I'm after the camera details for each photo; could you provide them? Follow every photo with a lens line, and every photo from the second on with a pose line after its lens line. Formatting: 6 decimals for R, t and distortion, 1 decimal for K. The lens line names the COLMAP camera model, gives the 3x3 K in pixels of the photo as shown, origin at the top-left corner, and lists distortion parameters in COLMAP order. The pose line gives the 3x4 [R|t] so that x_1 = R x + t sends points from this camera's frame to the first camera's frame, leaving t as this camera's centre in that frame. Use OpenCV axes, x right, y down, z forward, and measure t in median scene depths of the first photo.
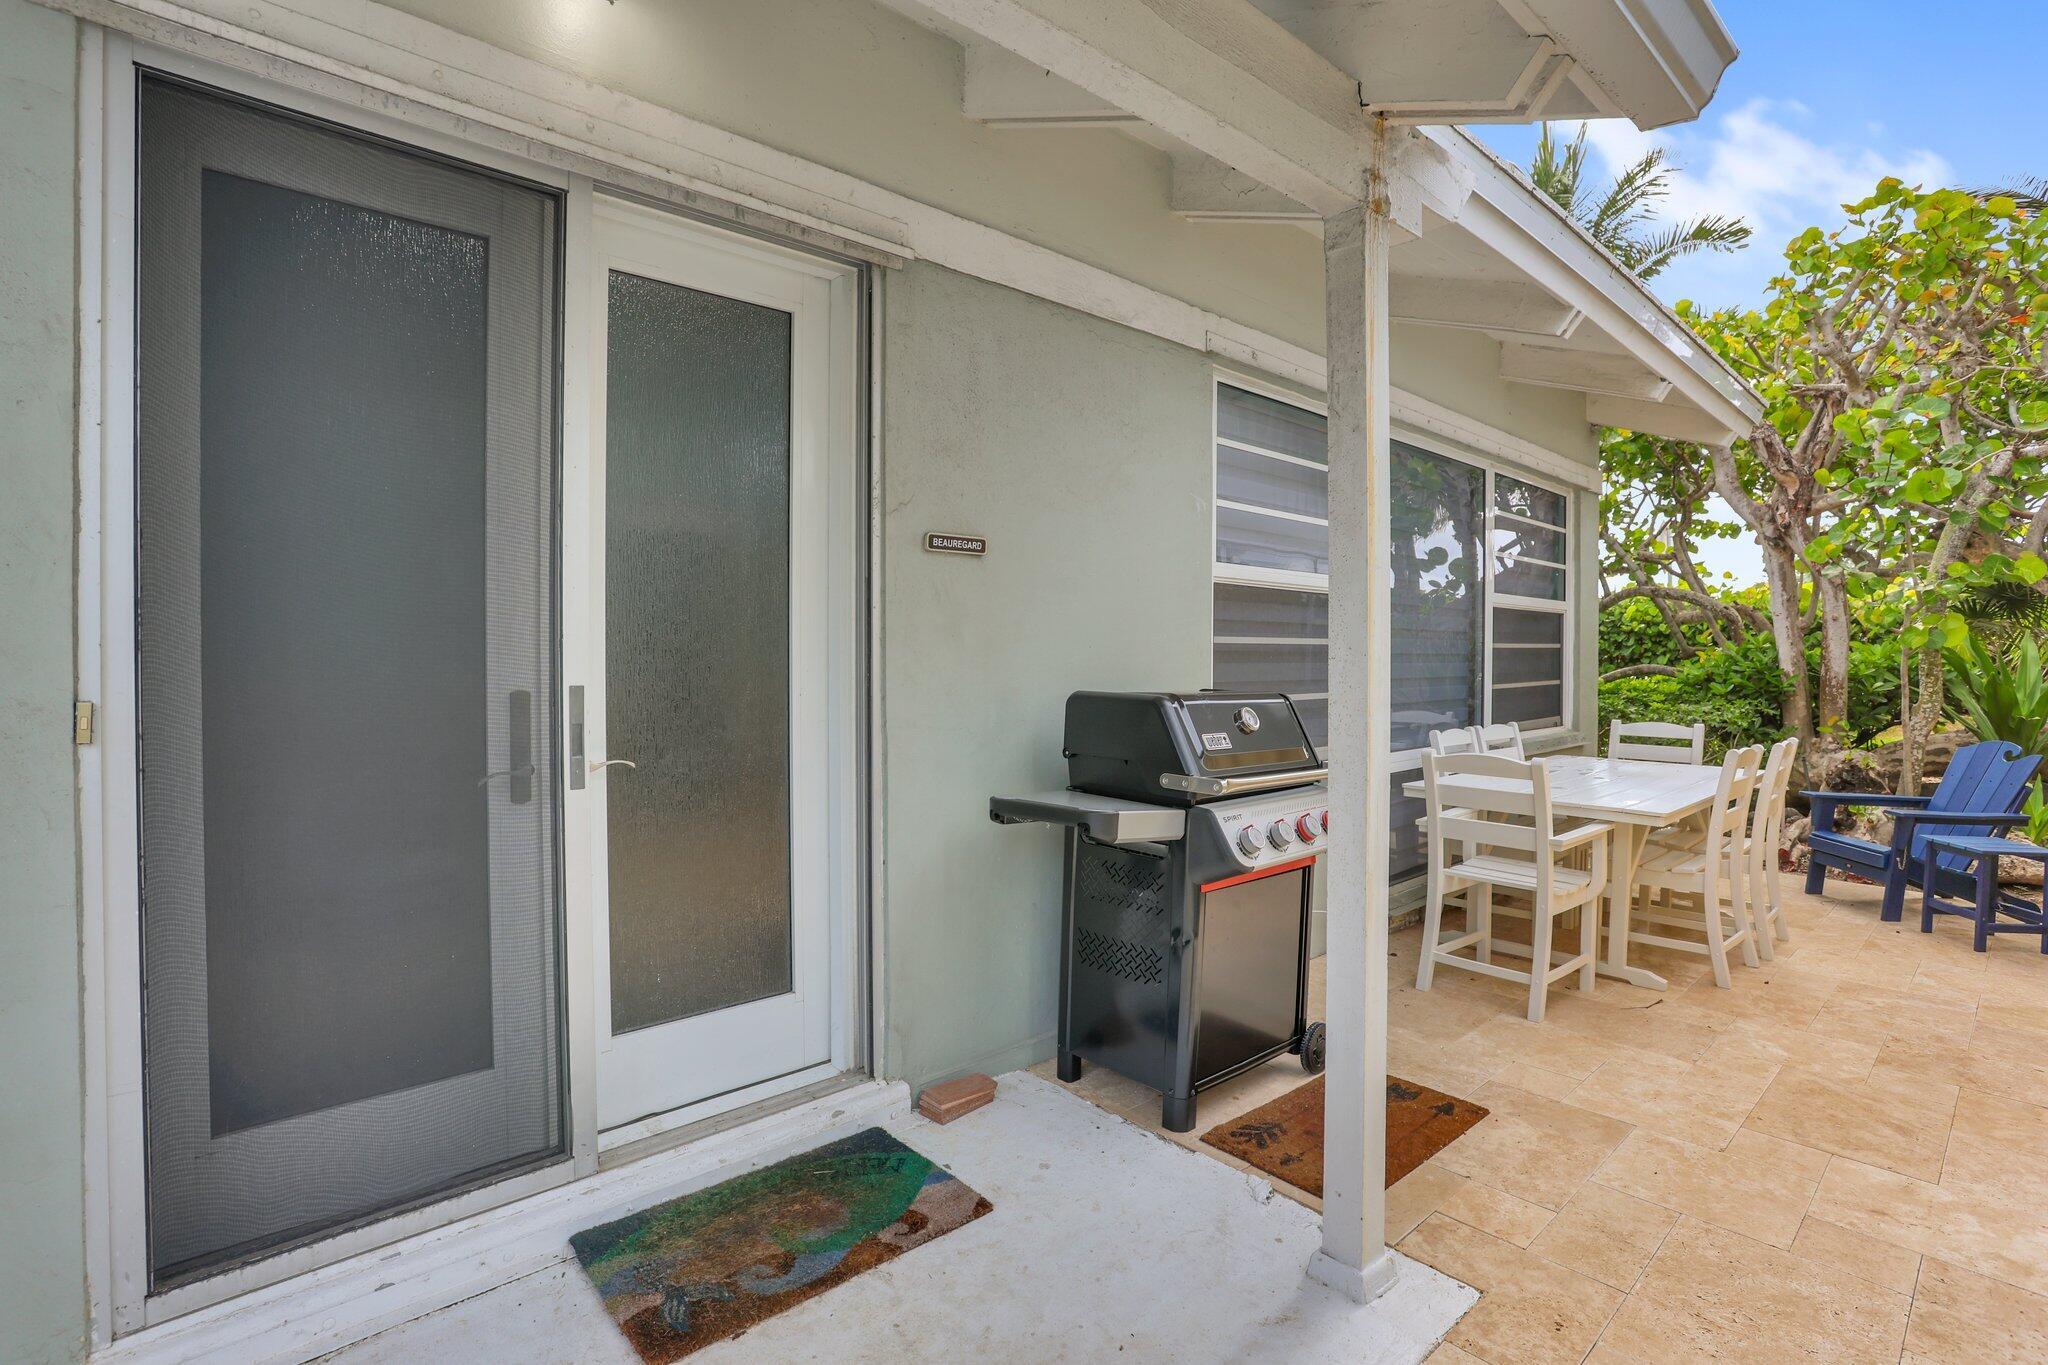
lens RADIAL K [[998.0, 0, 1018.5], [0, 998.0, 669.7], [0, 0, 1]] dist [-0.081408, 0.036428]
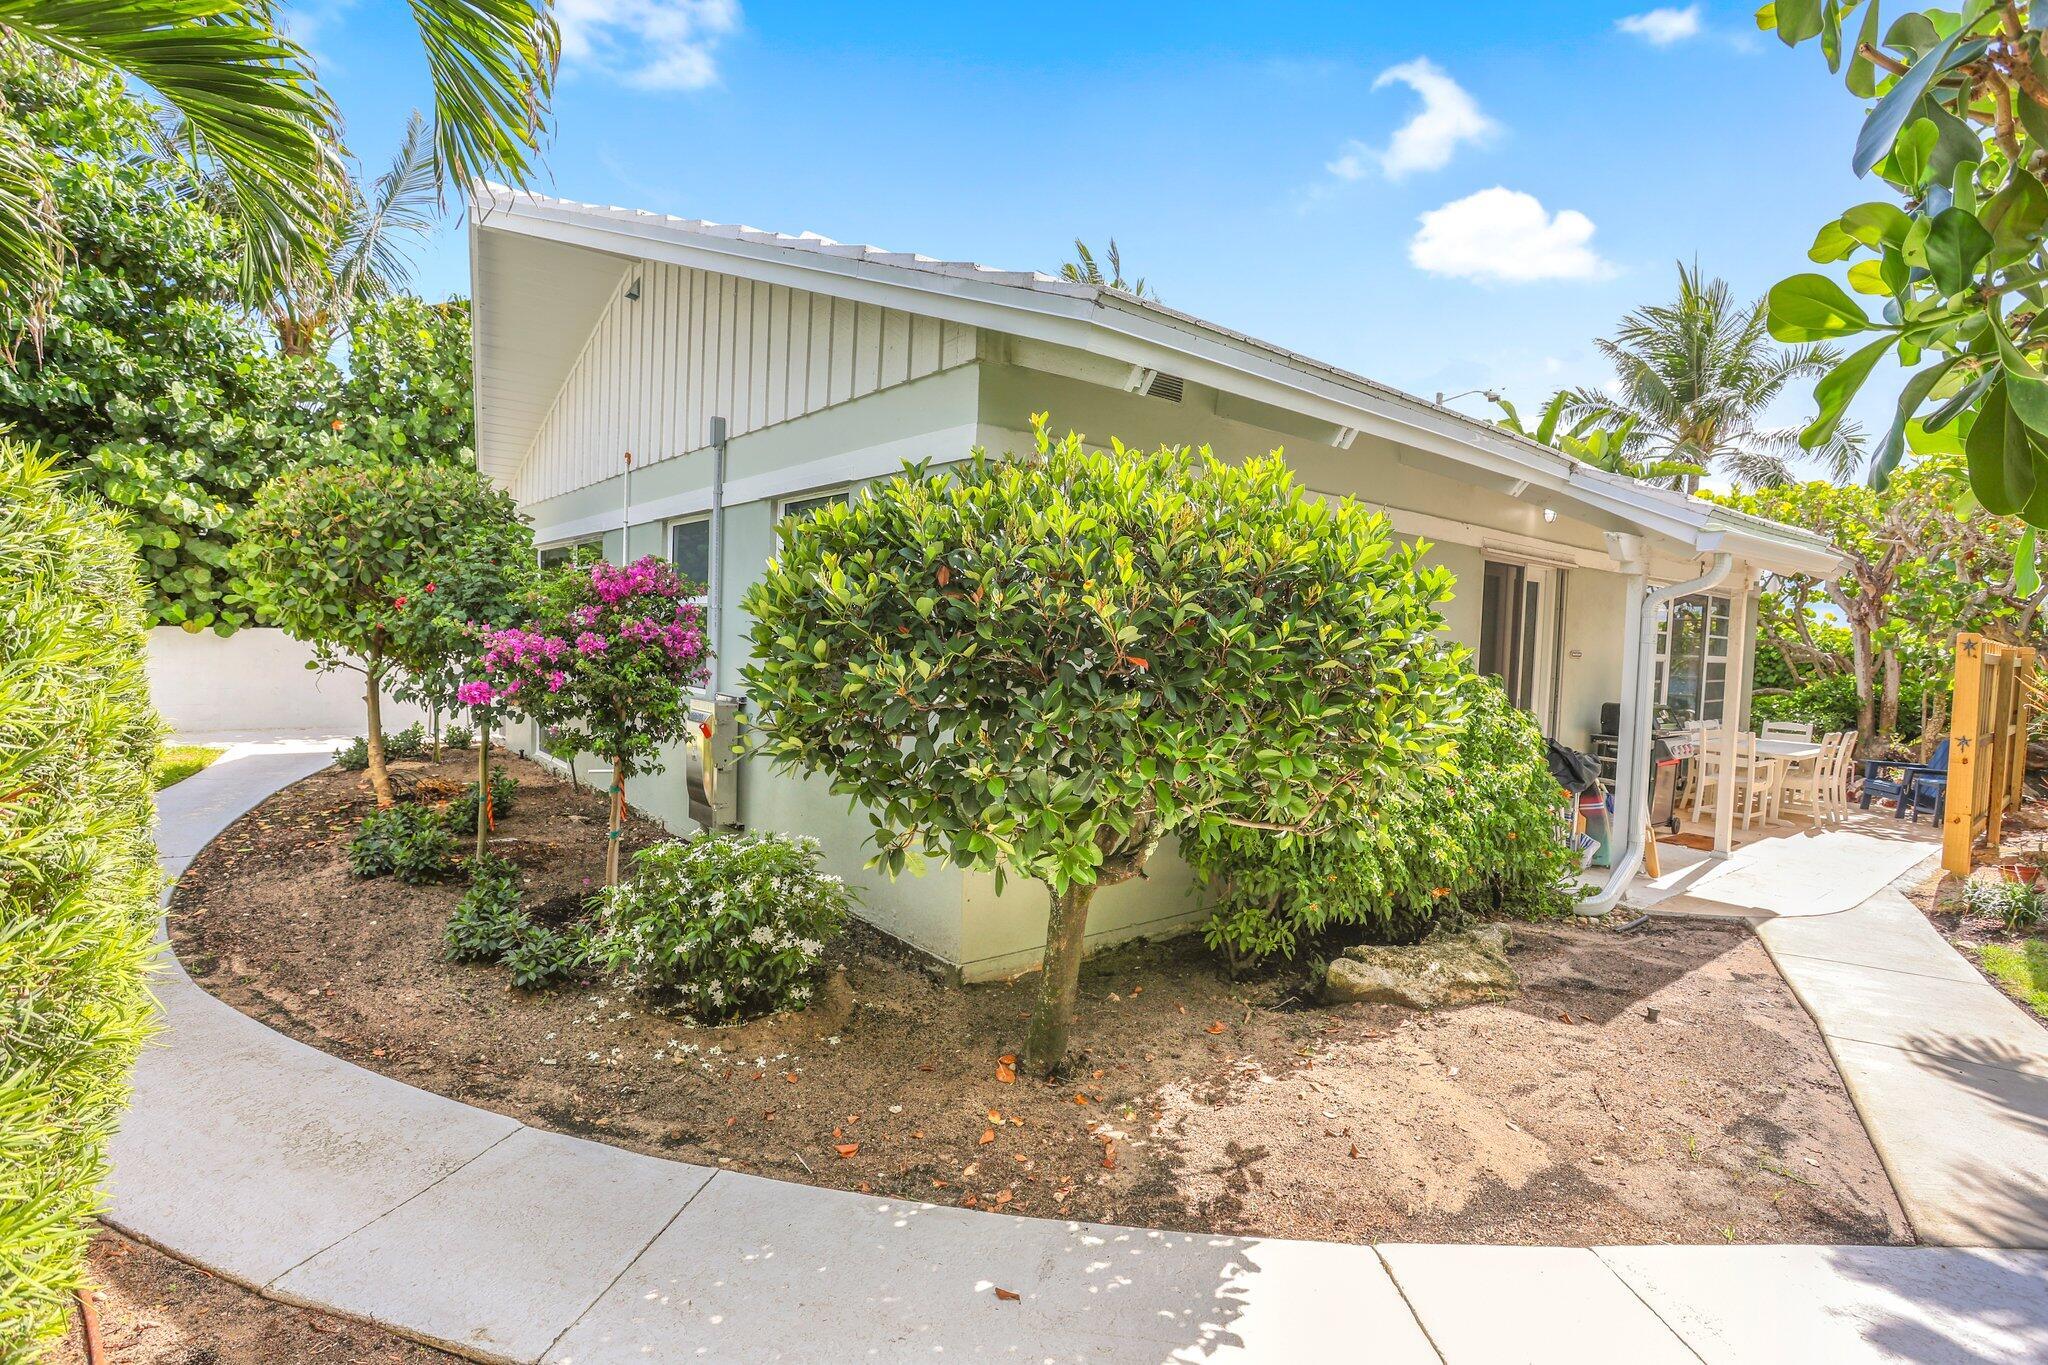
lens RADIAL K [[998.0, 0, 1018.5], [0, 998.0, 669.7], [0, 0, 1]] dist [-0.081408, 0.036428]
pose [[0.997325, 0.037327, -0.062851, -0.660207], [-0.036114, 0.999141, 0.020334, -0.030761], [0.063556, -0.018010, 0.997816, -0.885821]]
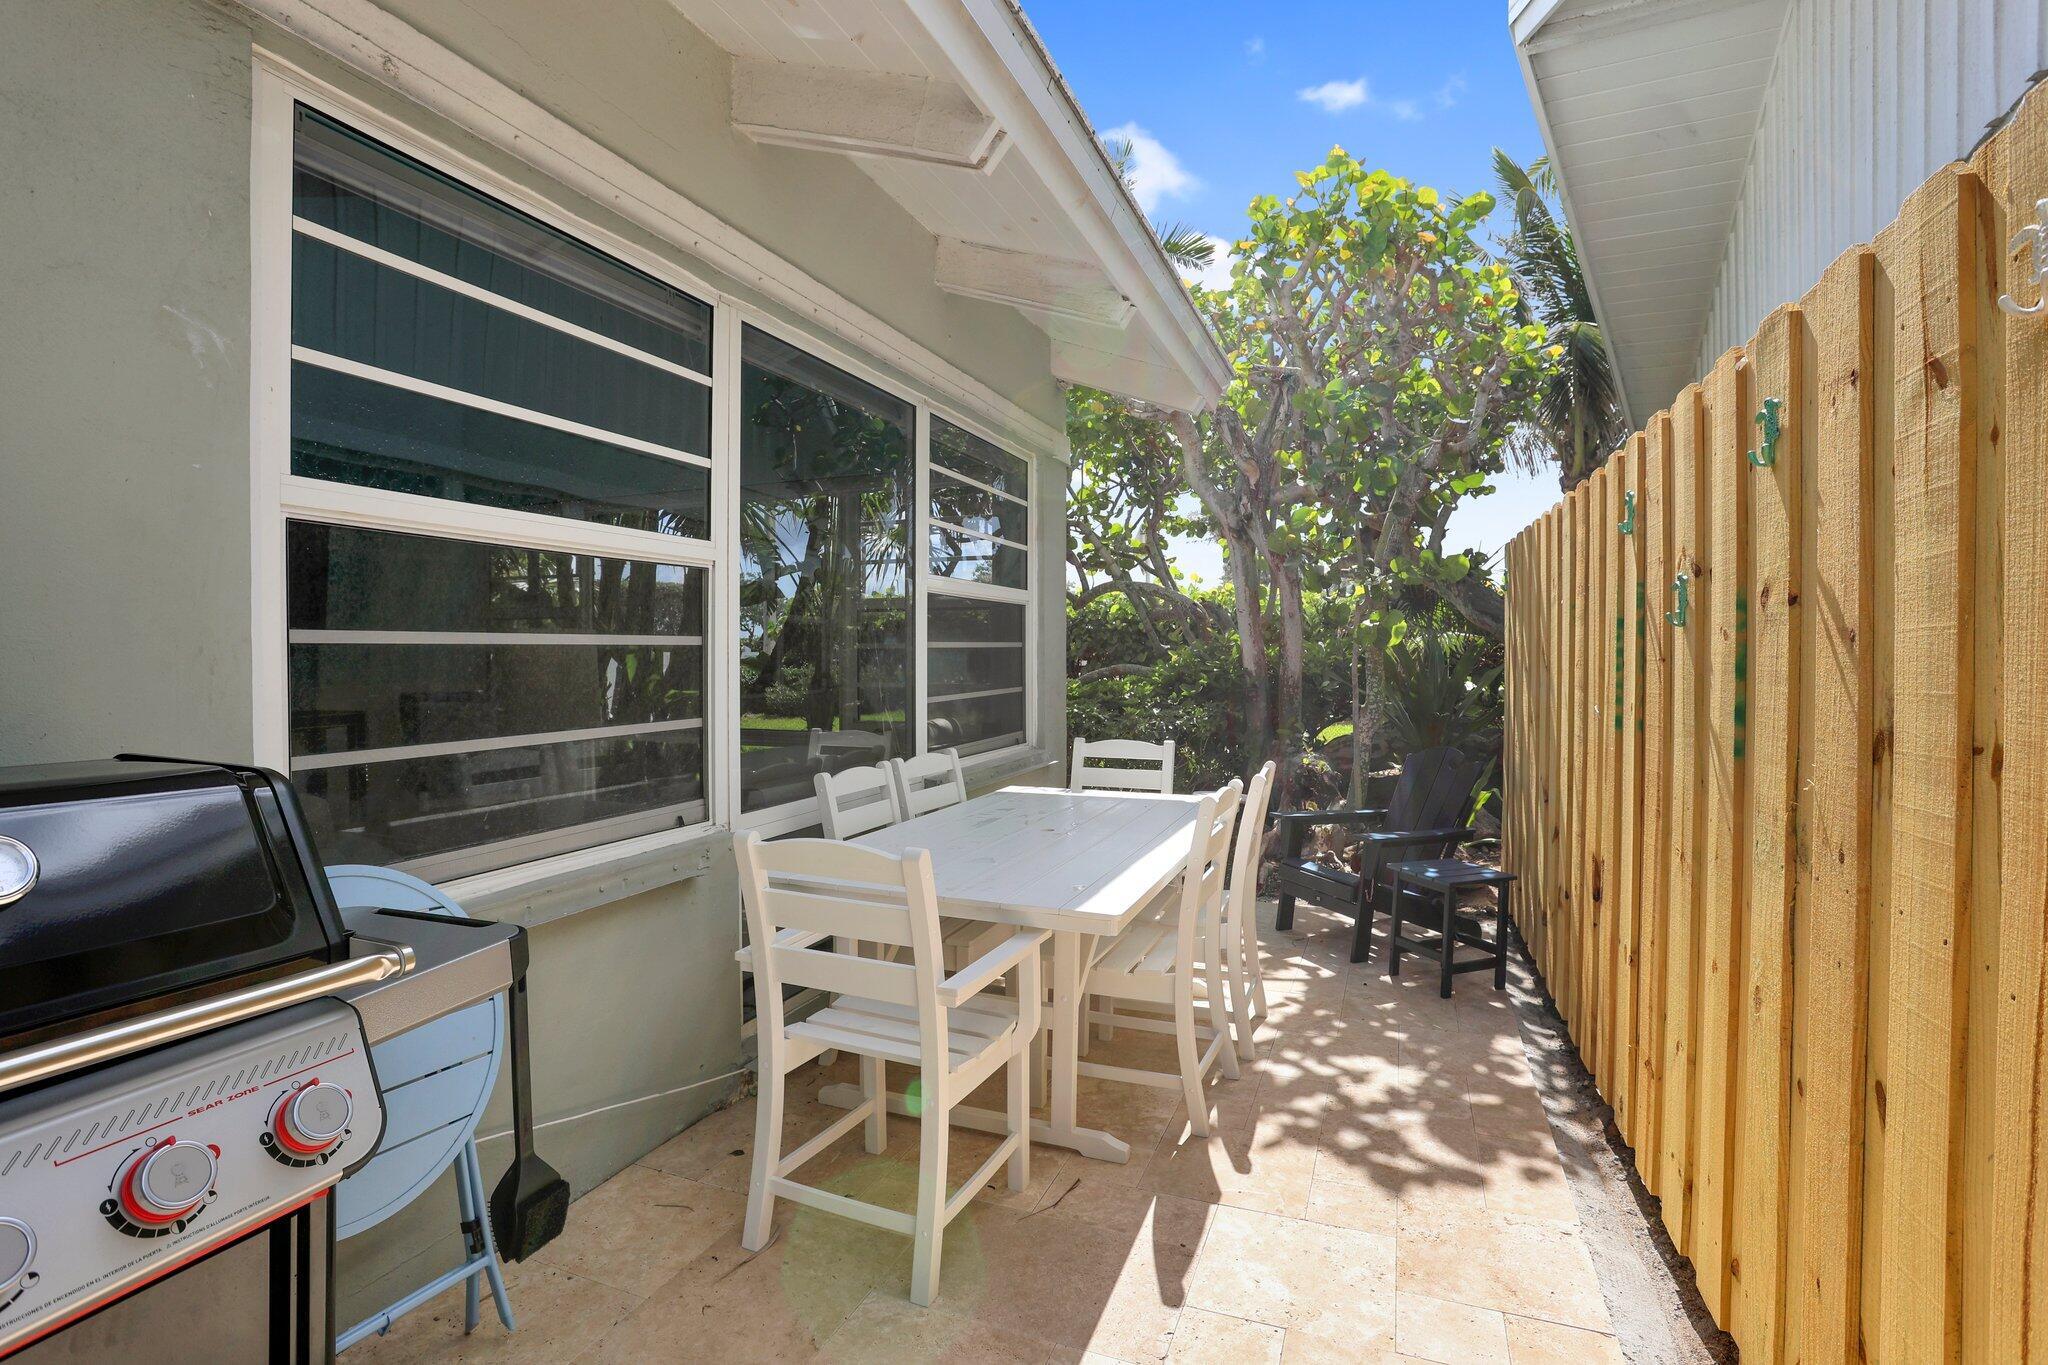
lens RADIAL K [[998.0, 0, 1018.5], [0, 998.0, 669.7], [0, 0, 1]] dist [-0.081408, 0.036428]
pose [[0.896345, -0.011082, 0.443219, 0.169676], [0.010257, 0.999938, 0.004259, -0.006852], [-0.443239, 0.000728, 0.896403, 0.234963]]
